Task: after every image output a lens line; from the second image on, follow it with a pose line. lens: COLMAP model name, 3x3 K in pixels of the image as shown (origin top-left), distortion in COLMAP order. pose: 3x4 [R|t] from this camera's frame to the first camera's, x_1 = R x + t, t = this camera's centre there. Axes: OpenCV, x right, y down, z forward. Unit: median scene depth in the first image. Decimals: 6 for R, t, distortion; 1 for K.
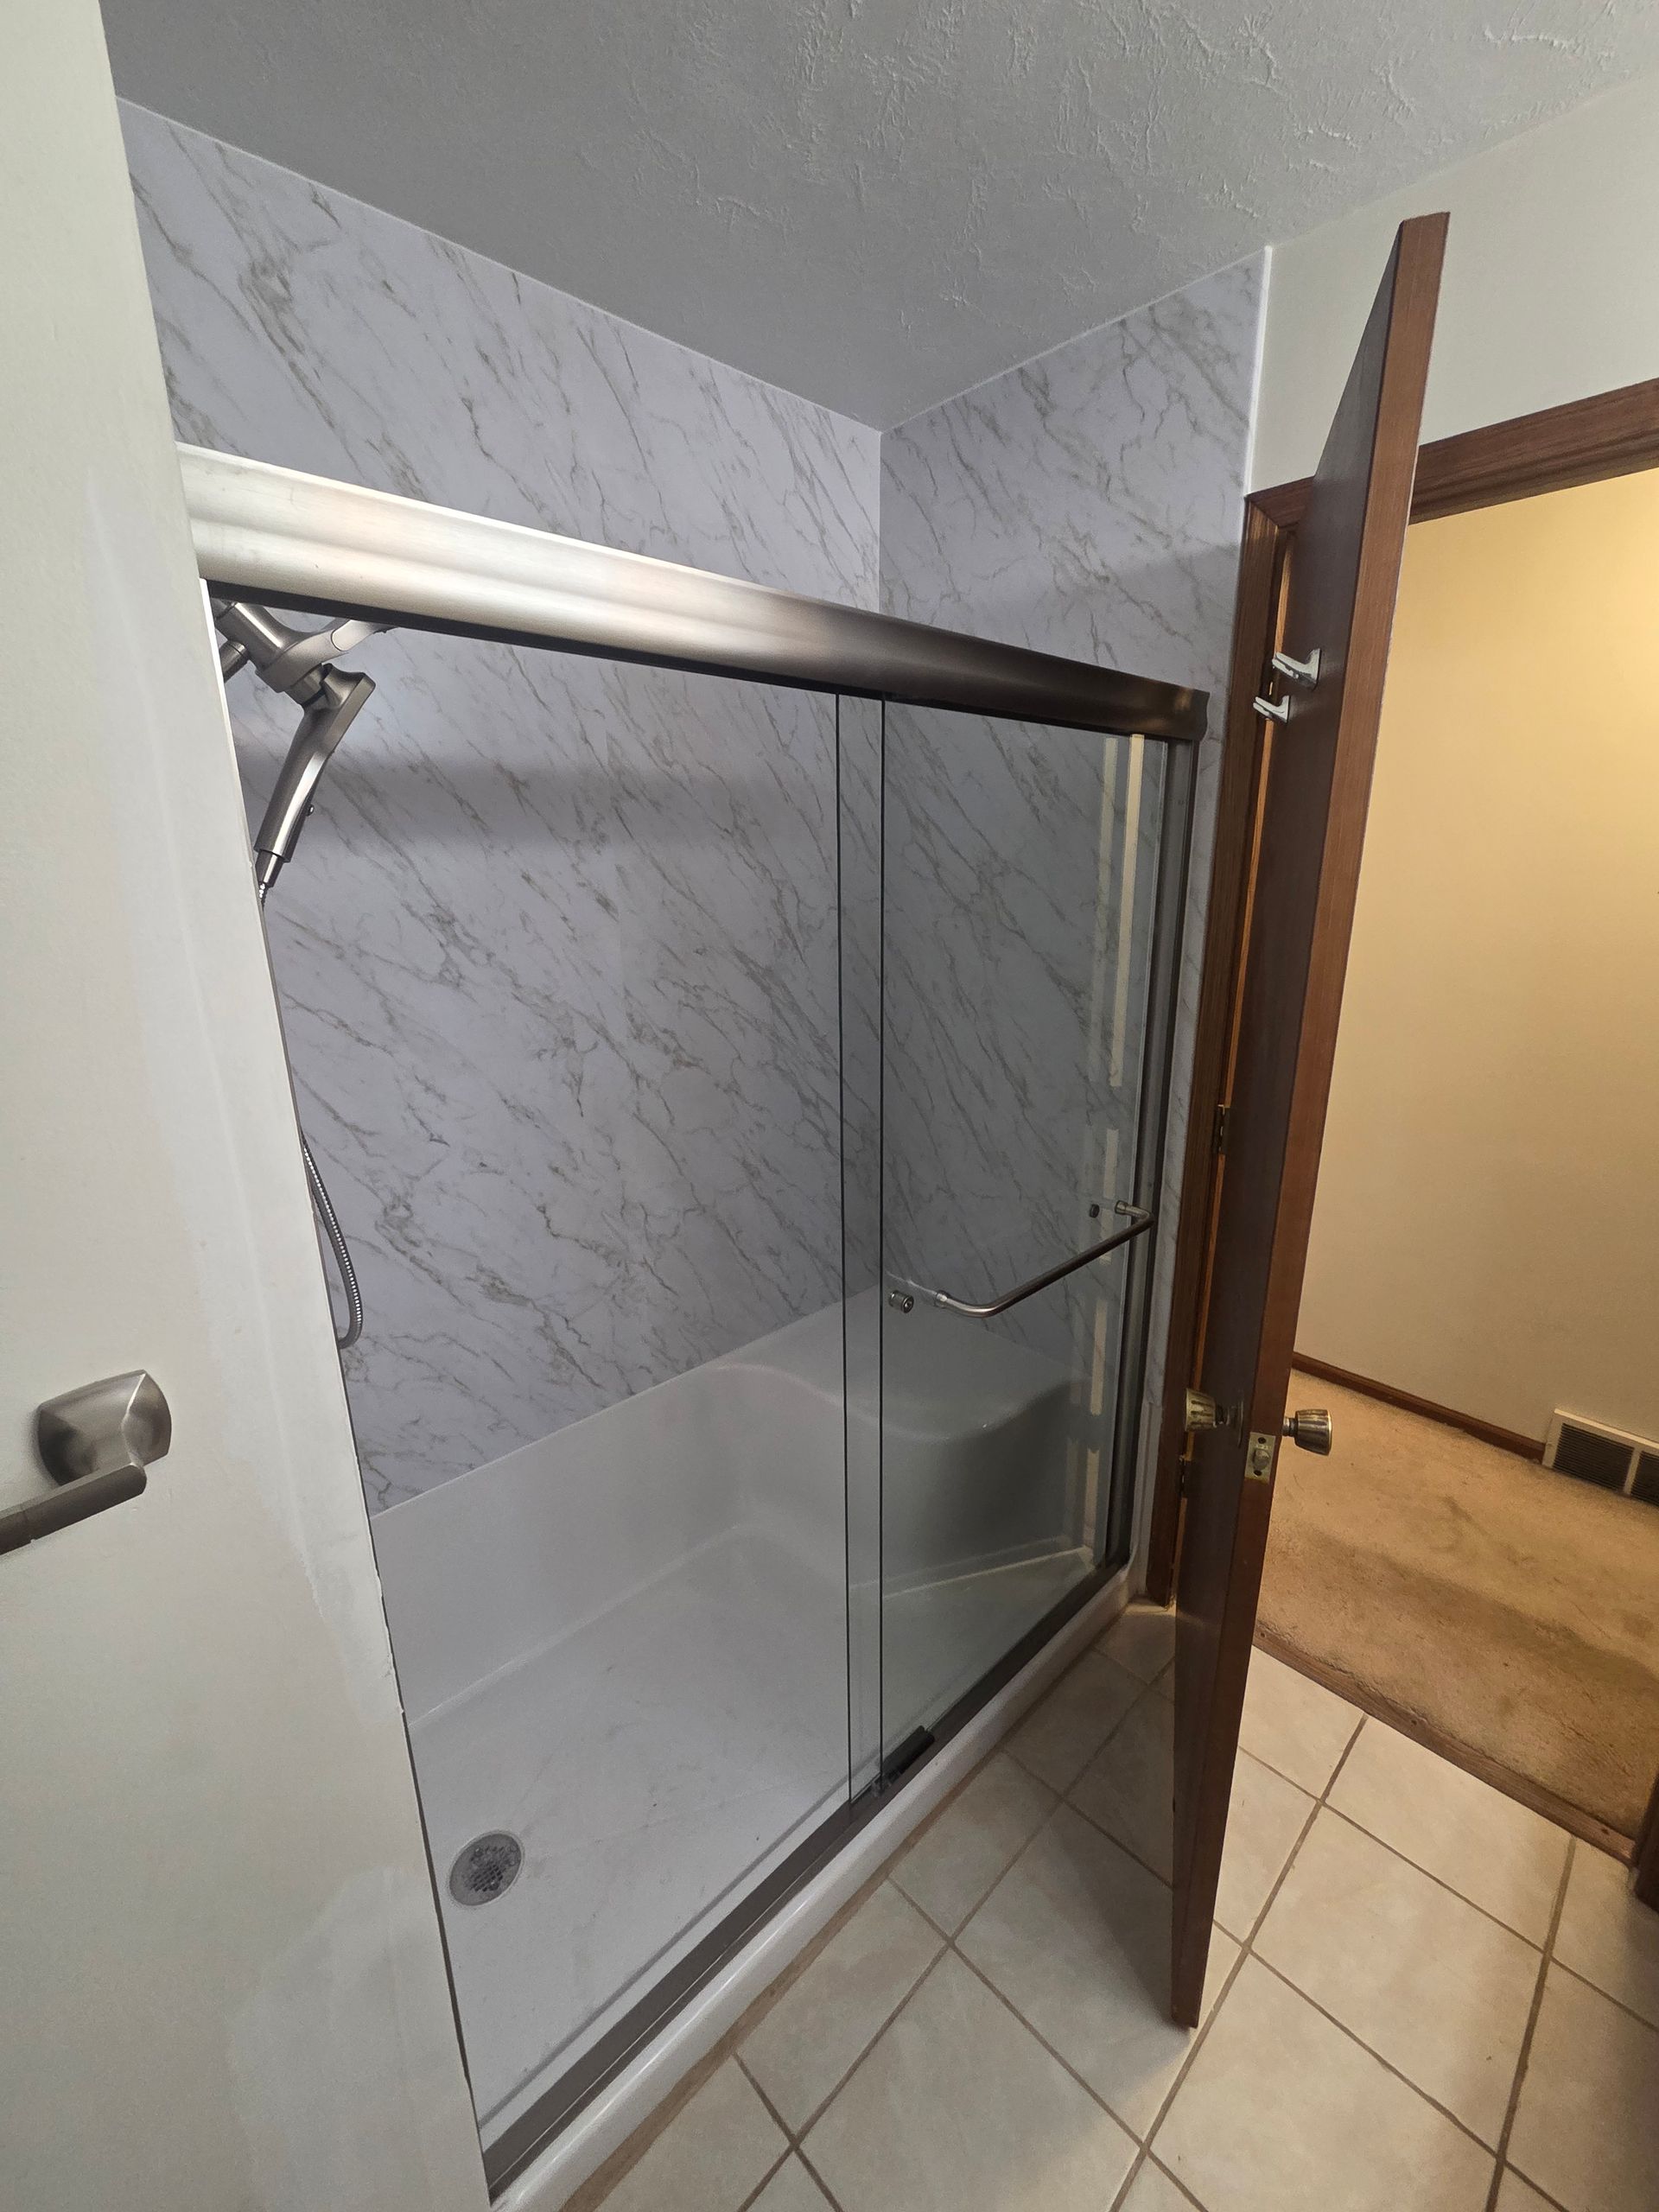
lens RADIAL K [[911.8, 0, 829.2], [0, 911.8, 1108.4], [0, 0, 1]] dist [0.005791, -0.001079]
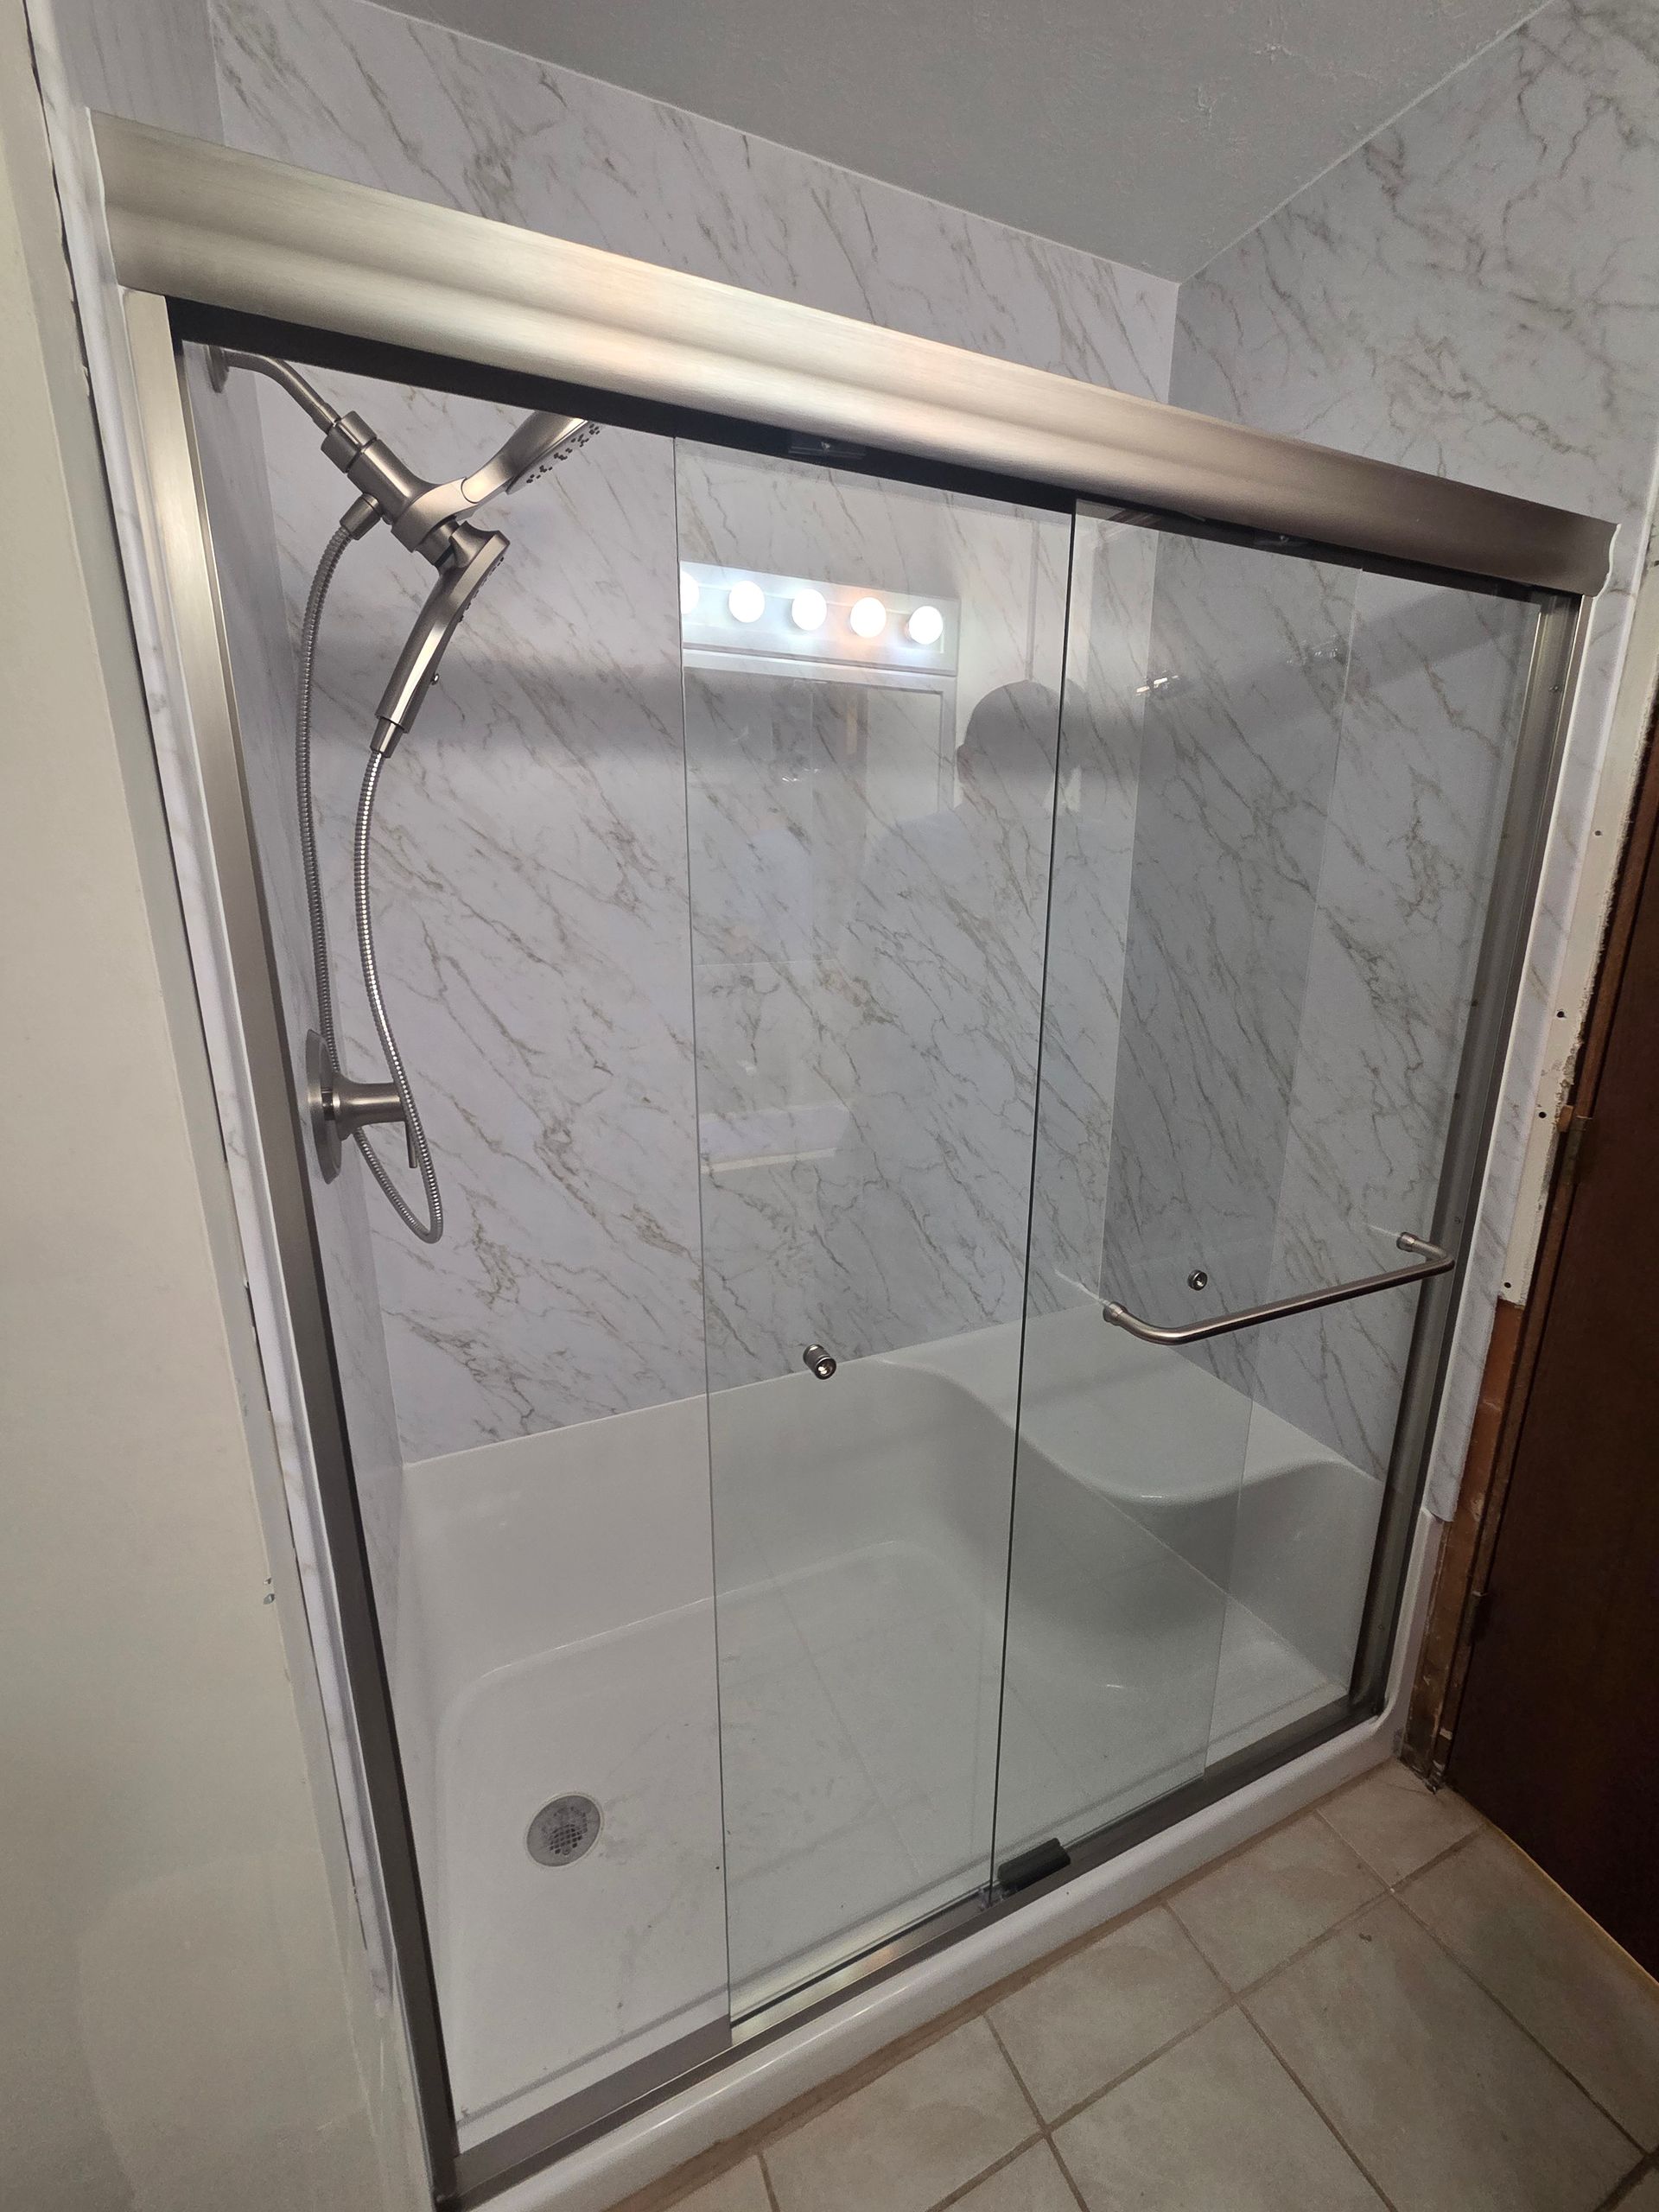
lens RADIAL K [[911.8, 0, 823.6], [0, 911.8, 1105.6], [0, 0, 1]] dist [0.005791, -0.001079]
pose [[0.945053, 0.095857, -0.312549, 0.096319], [-0.100173, 0.994968, 0.002260, 0.046344], [0.311193, 0.029173, 0.949899, 0.144006]]
